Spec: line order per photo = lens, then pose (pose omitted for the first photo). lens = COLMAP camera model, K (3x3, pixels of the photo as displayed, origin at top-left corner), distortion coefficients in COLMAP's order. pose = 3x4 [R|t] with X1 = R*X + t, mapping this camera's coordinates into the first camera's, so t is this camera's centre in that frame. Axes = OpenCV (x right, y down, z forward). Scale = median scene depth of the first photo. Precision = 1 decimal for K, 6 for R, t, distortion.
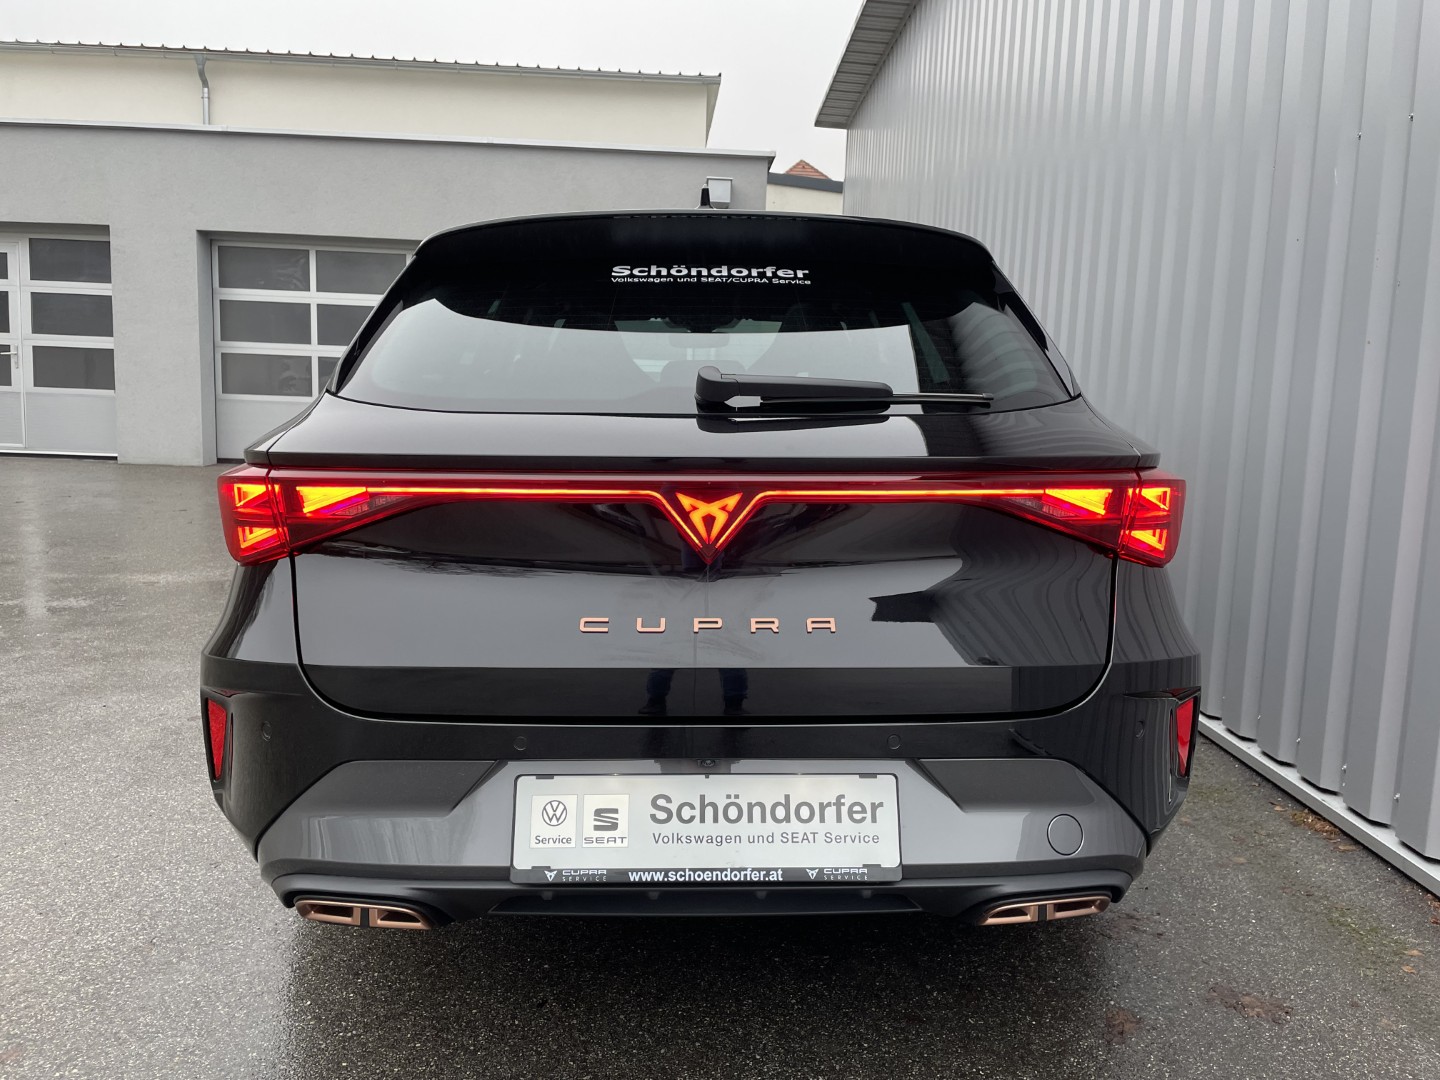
lens RADIAL K [[1084.2, 0, 722.7], [0, 1084.2, 519.5], [0, 0, 1]] dist [0.083847, -0.127749]
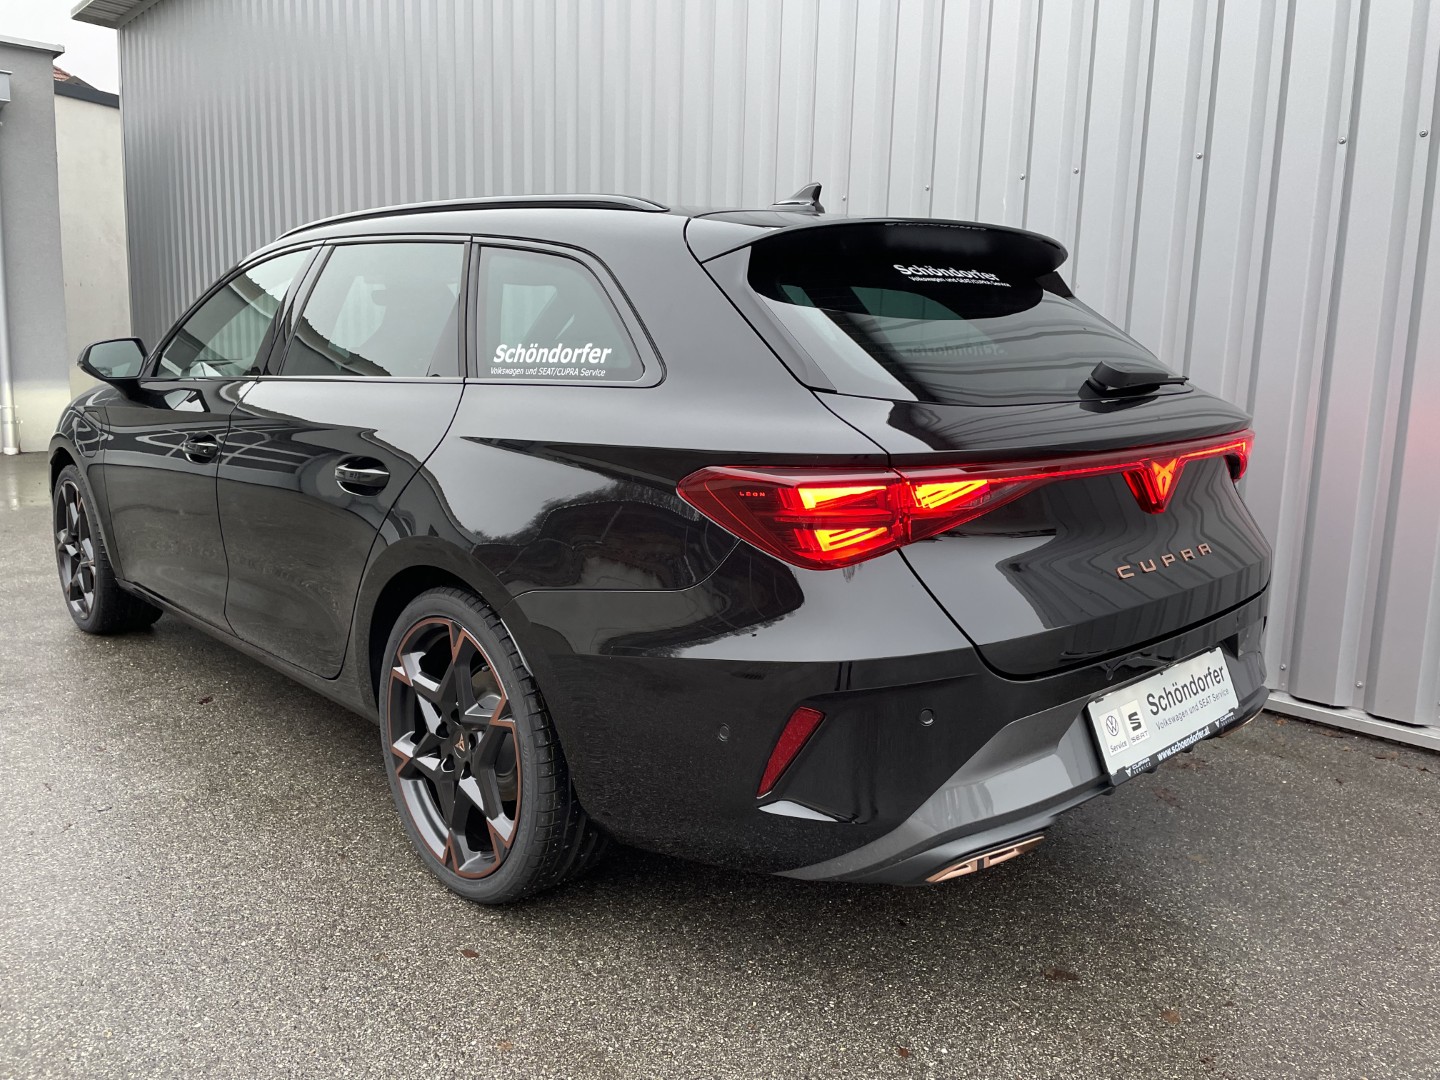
lens RADIAL K [[1084.2, 0, 722.7], [0, 1084.2, 519.5], [0, 0, 1]] dist [0.083847, -0.127749]
pose [[0.735885, -0.108924, 0.668288, -1.289508], [0.075055, 0.994016, 0.079368, -0.097827], [-0.672934, -0.008248, 0.739656, 0.376202]]
